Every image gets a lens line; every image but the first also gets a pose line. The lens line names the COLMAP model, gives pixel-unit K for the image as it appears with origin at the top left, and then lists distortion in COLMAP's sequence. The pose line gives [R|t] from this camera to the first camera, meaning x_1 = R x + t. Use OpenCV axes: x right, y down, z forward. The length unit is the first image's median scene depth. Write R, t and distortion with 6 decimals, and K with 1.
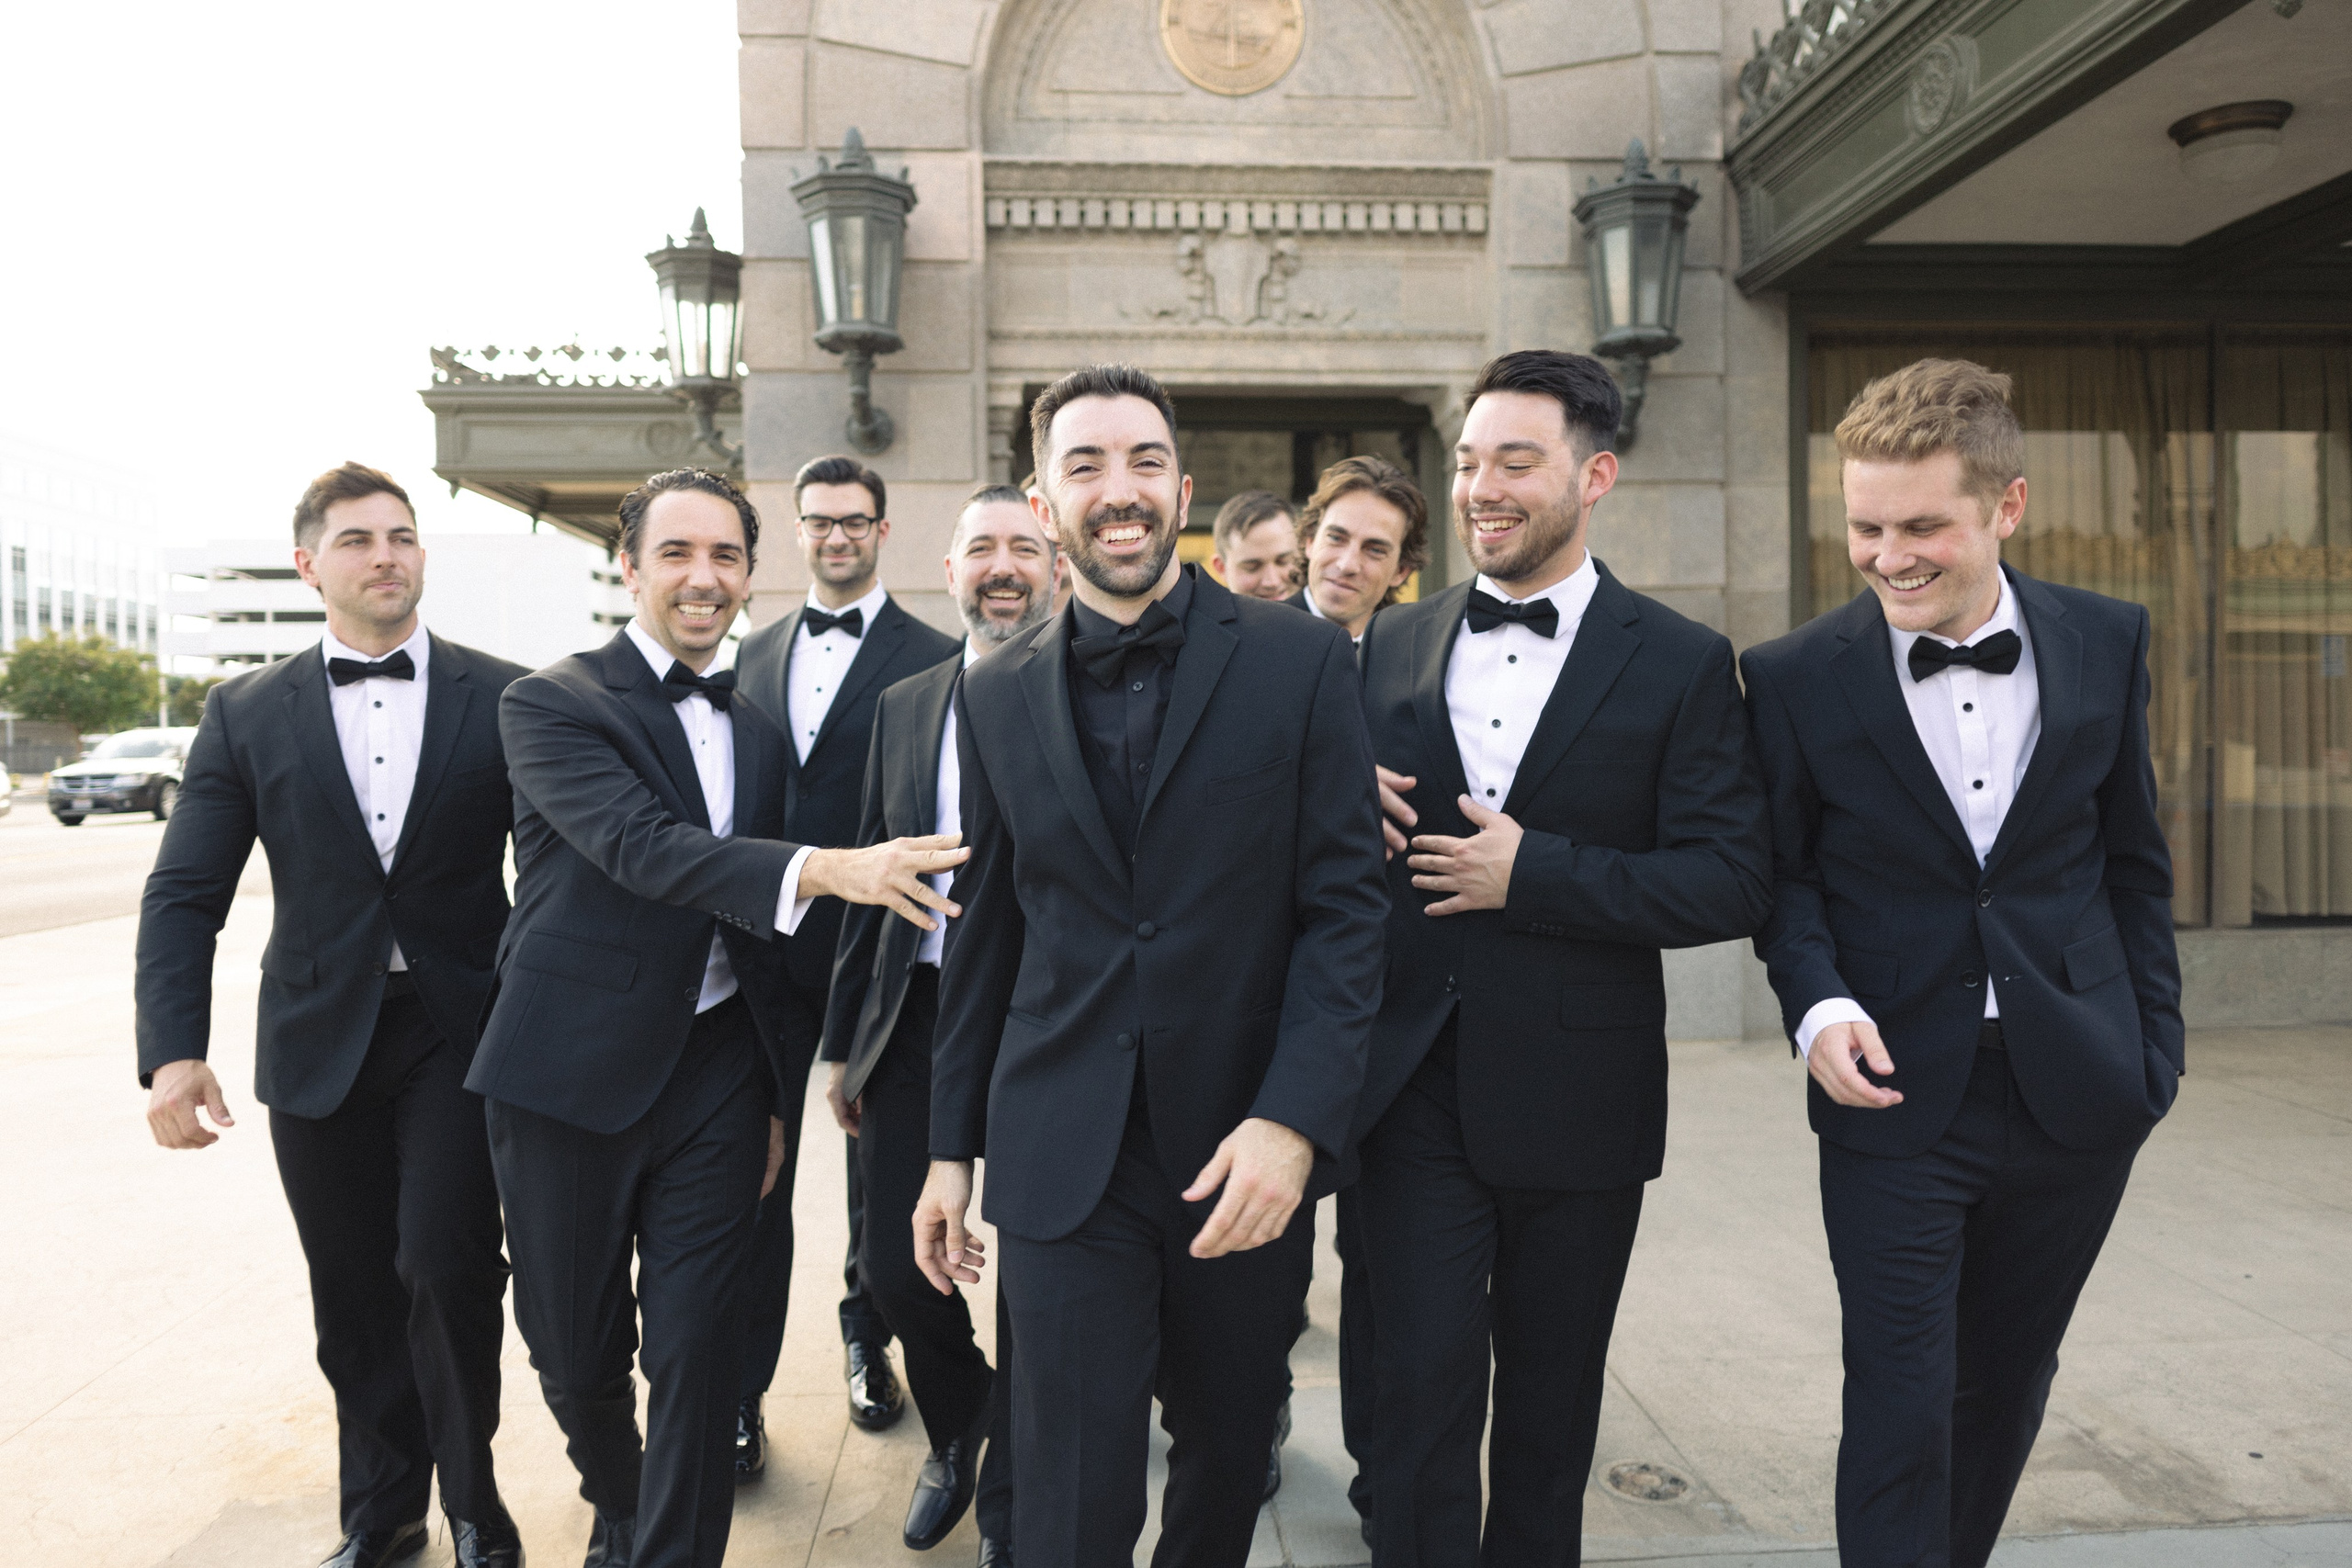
lens RADIAL K [[1560.4, 0, 1169.4], [0, 1560.4, 736.9], [0, 0, 1]] dist [-0.008251, -0.003288]
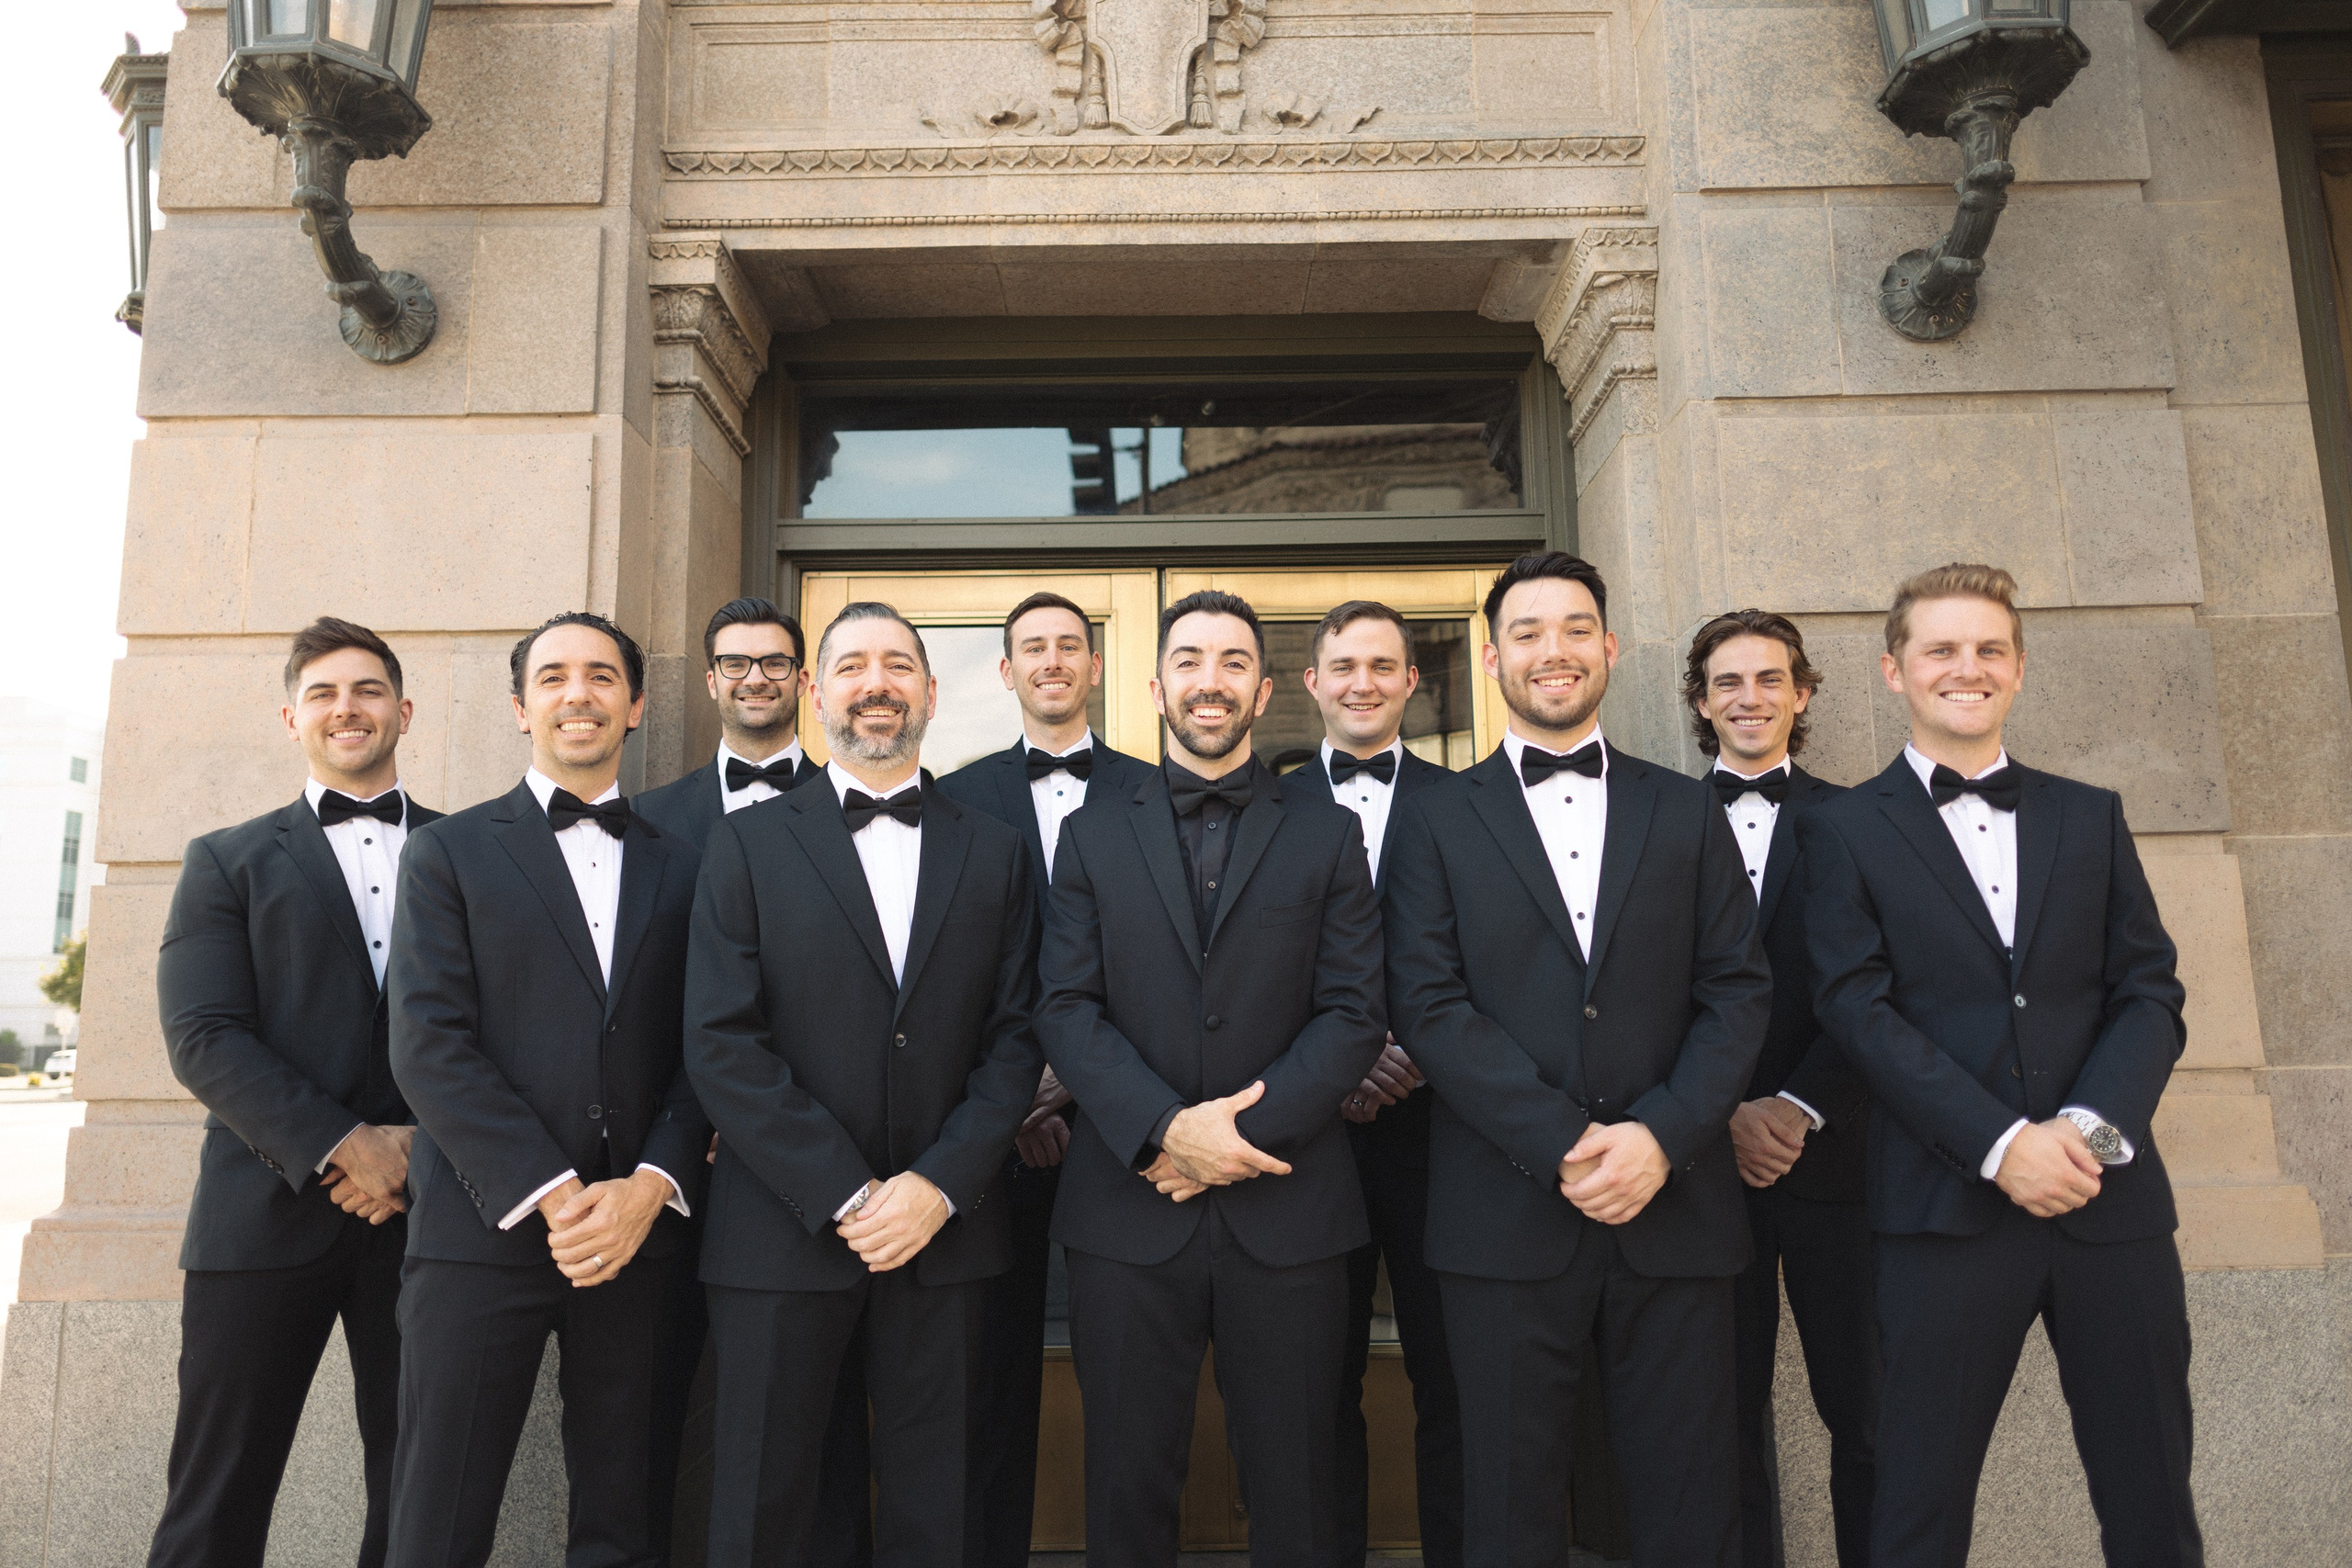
lens RADIAL K [[1515.1, 0, 1171.6], [0, 1515.1, 809.2], [0, 0, 1]] dist [0.004663, 0.000474]
pose [[0.997824, -0.010260, -0.065128, 0.081587], [0.000574, 0.989131, -0.147037, 0.027569], [0.065929, 0.146680, 0.986984, 0.541754]]
